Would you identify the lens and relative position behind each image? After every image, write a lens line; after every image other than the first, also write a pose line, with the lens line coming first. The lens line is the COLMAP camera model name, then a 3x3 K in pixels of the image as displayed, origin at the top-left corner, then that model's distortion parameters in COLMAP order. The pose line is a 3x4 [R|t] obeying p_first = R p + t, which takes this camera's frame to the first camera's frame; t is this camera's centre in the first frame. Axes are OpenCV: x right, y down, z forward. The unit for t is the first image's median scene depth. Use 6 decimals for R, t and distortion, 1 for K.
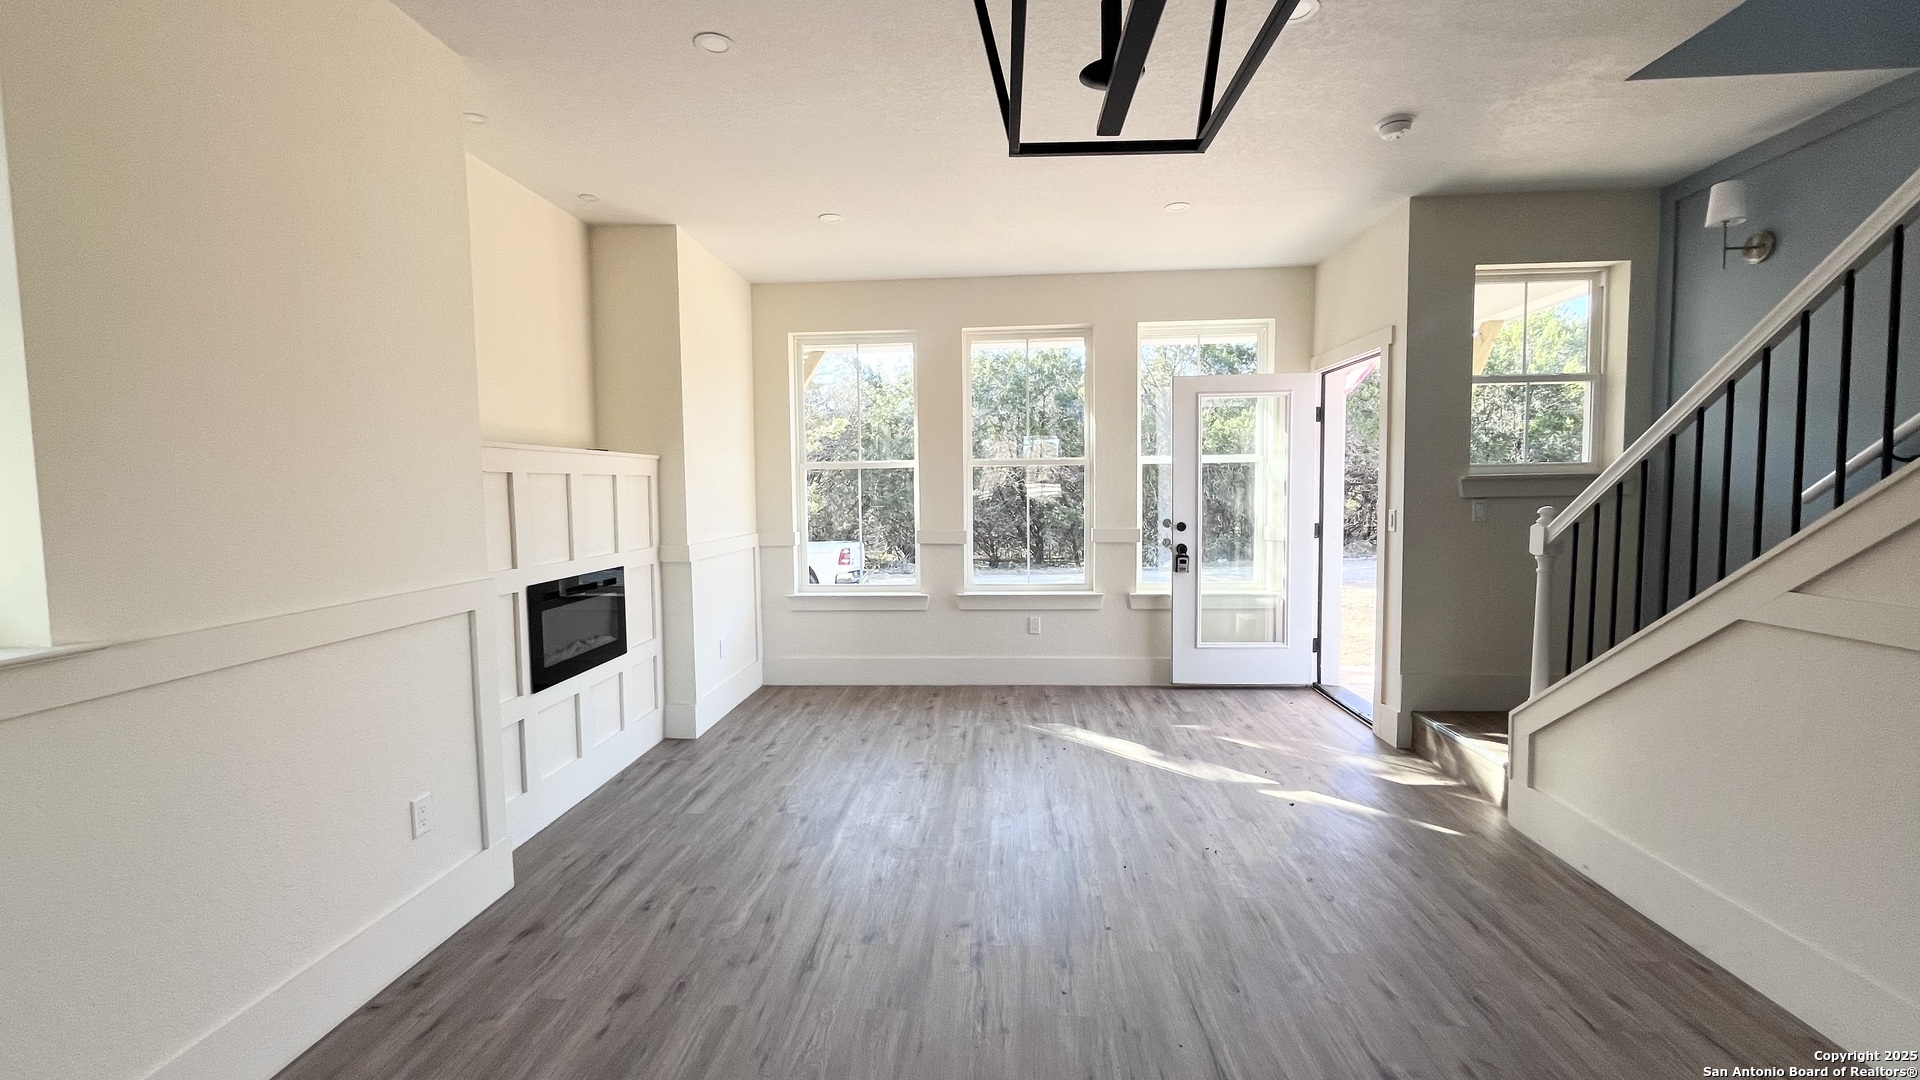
lens RADIAL K [[768.4, 0, 951.4], [0, 768.4, 536.2], [0, 0, 1]] dist [-0.000997, 0.000013]
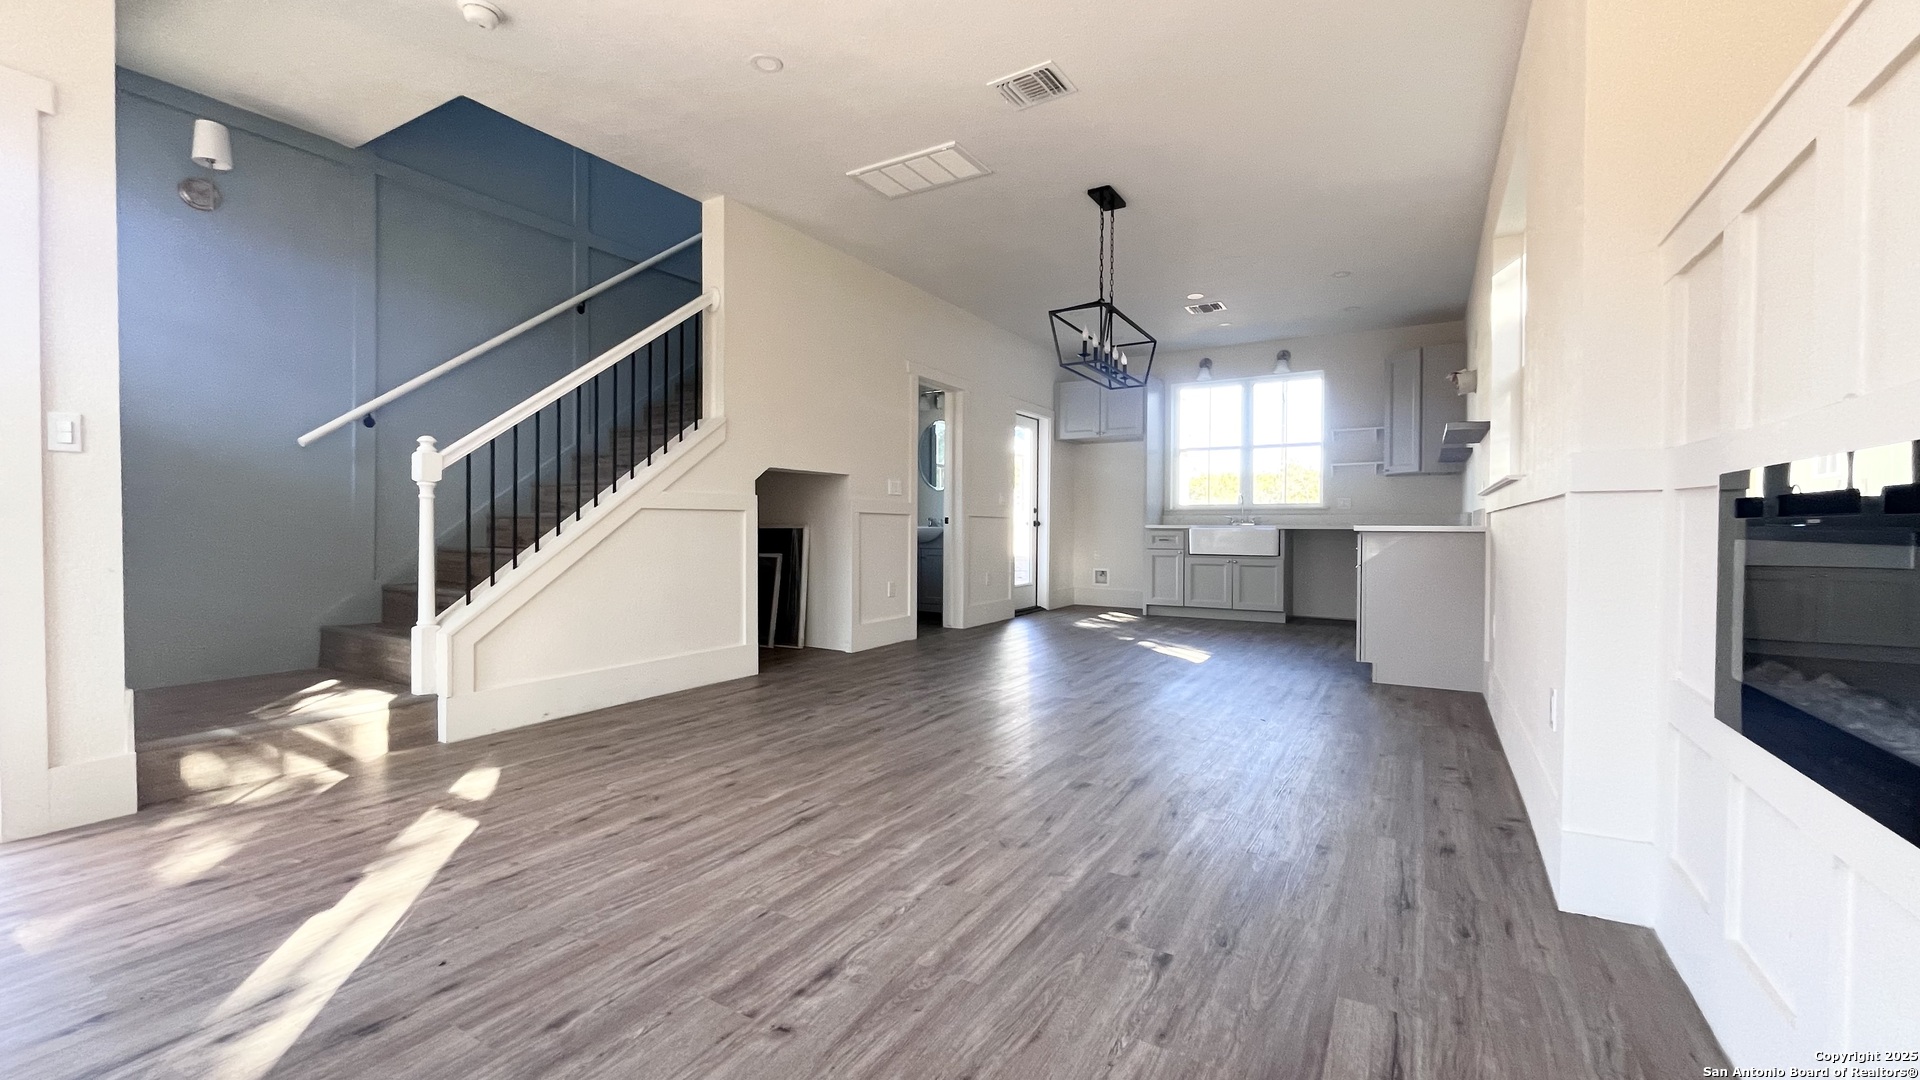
lens RADIAL K [[778.4, 0, 960.0], [0, 778.4, 540.0], [0, 0, 1]] dist [-0.001572, -0.000069]
pose [[-0.895741, 0.000769, 0.444576, -0.311016], [0.035264, 0.996971, 0.069326, 0.048386], [-0.443176, 0.077776, -0.893054, 1.416123]]
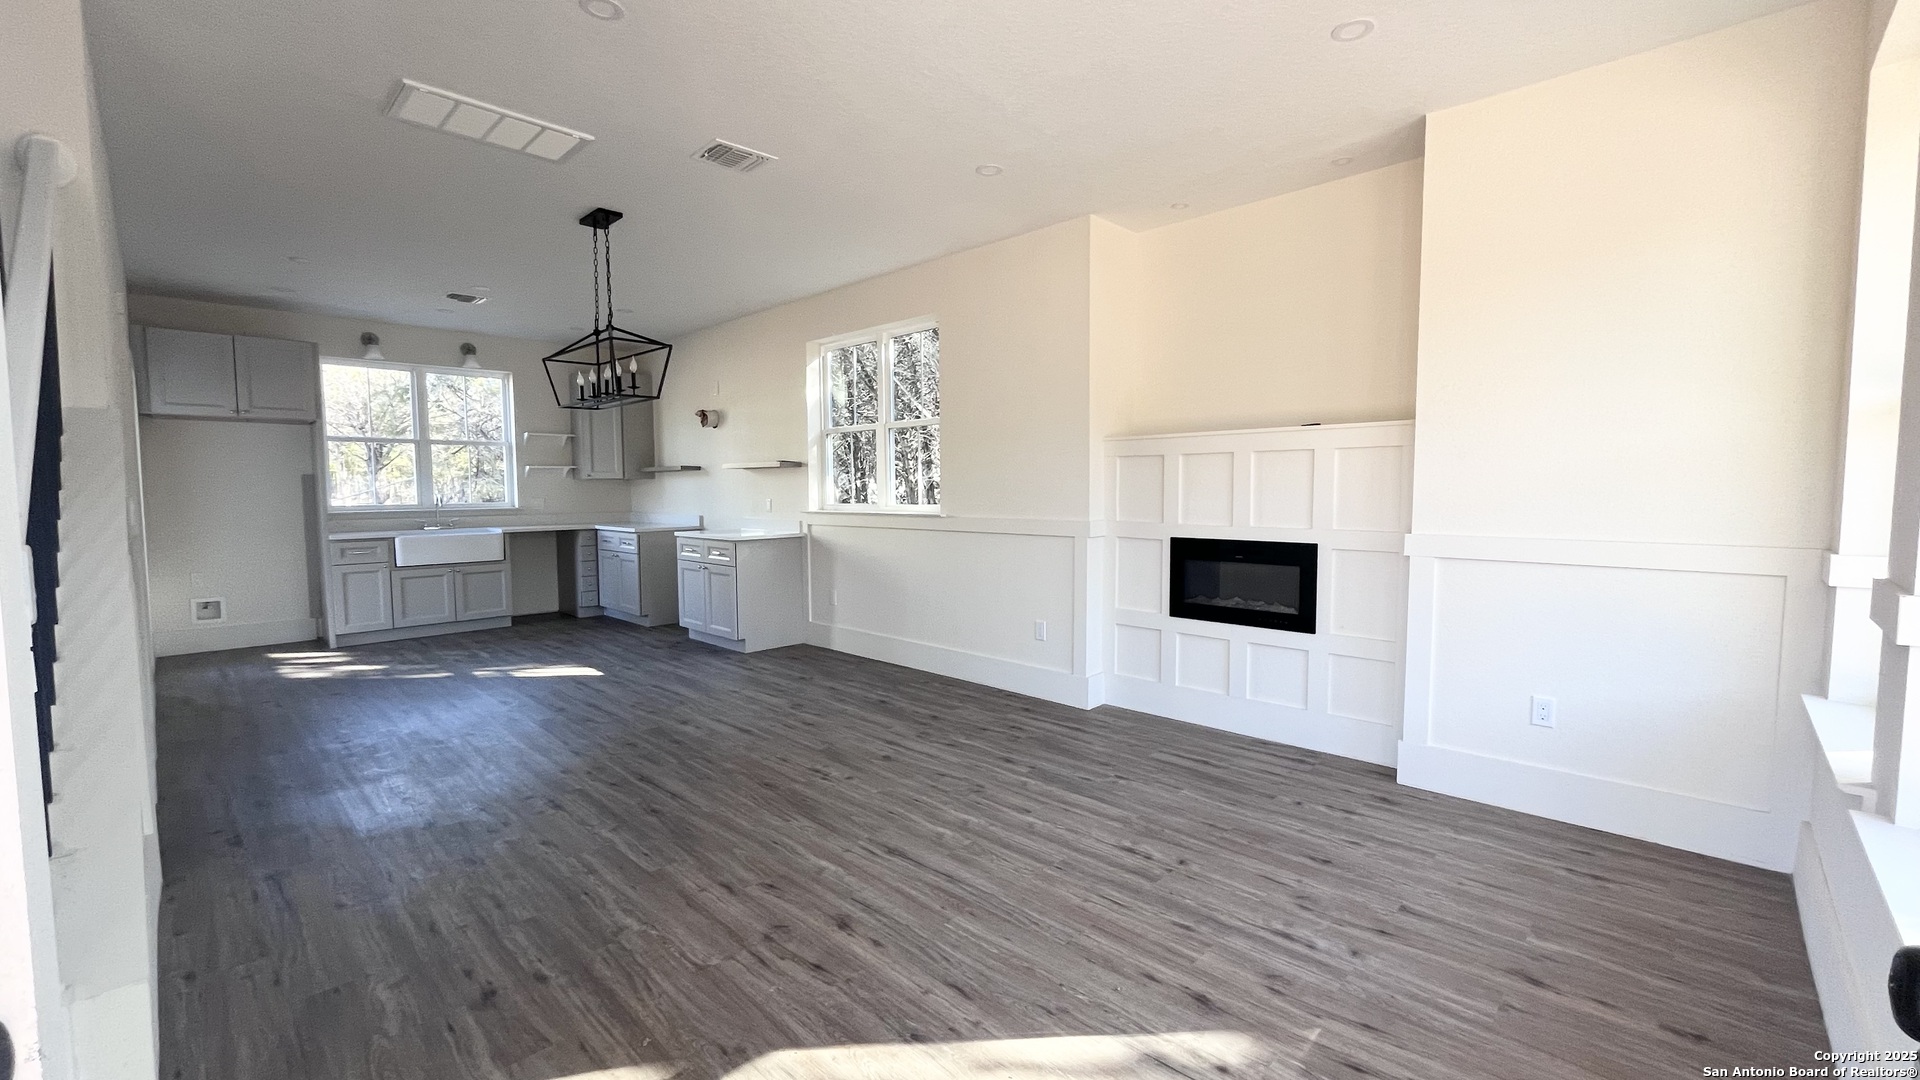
lens RADIAL K [[778.4, 0, 960.0], [0, 778.4, 540.0], [0, 0, 1]] dist [-0.001572, -0.000069]
pose [[-0.637822, 0.068997, -0.767087, 0.661660], [-0.034196, 0.992460, 0.117701, -0.070428], [0.769424, 0.101303, -0.630654, 1.397793]]
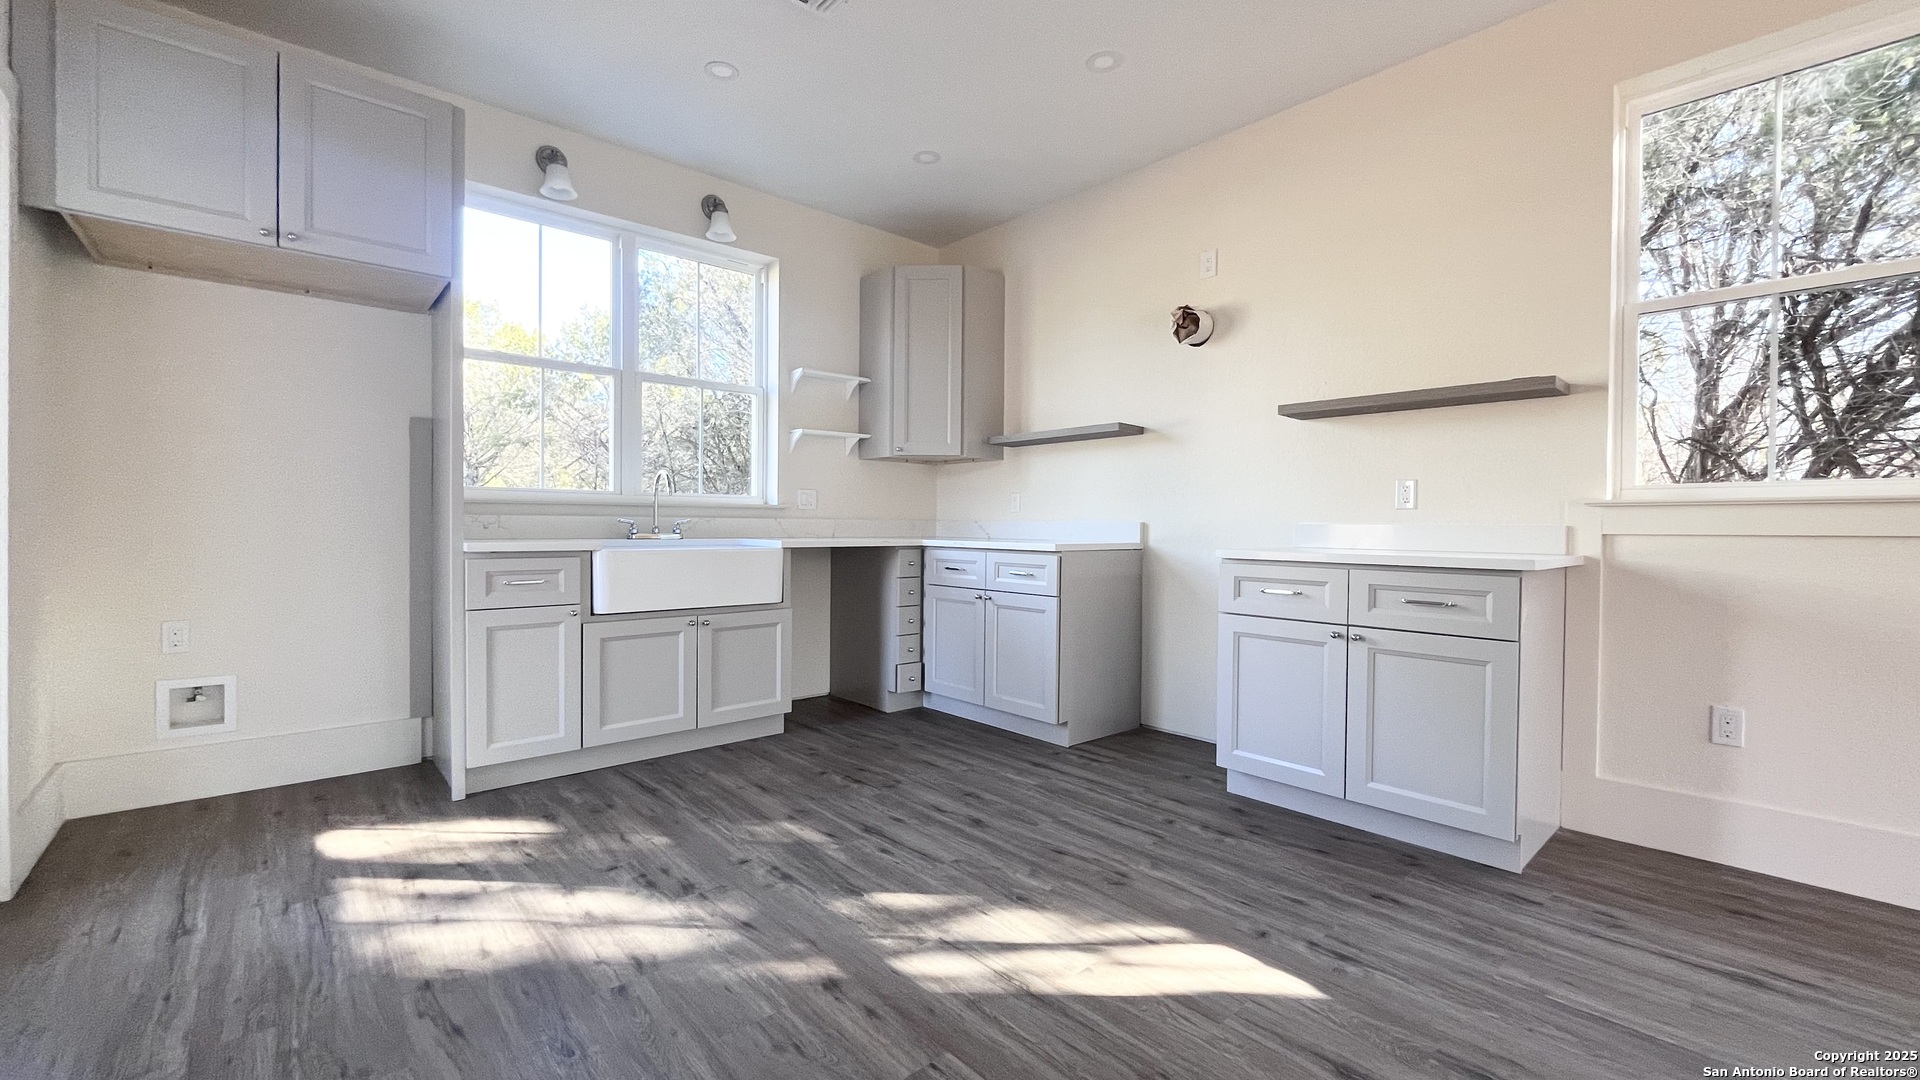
lens RADIAL K [[768.4, 0, 951.4], [0, 768.4, 536.2], [0, 0, 1]] dist [-0.000997, 0.000013]
pose [[-0.691288, 0.015232, -0.722419, 0.435264], [-0.045354, 0.996892, 0.064419, 0.102075], [0.721155, 0.077297, -0.688448, 0.036539]]
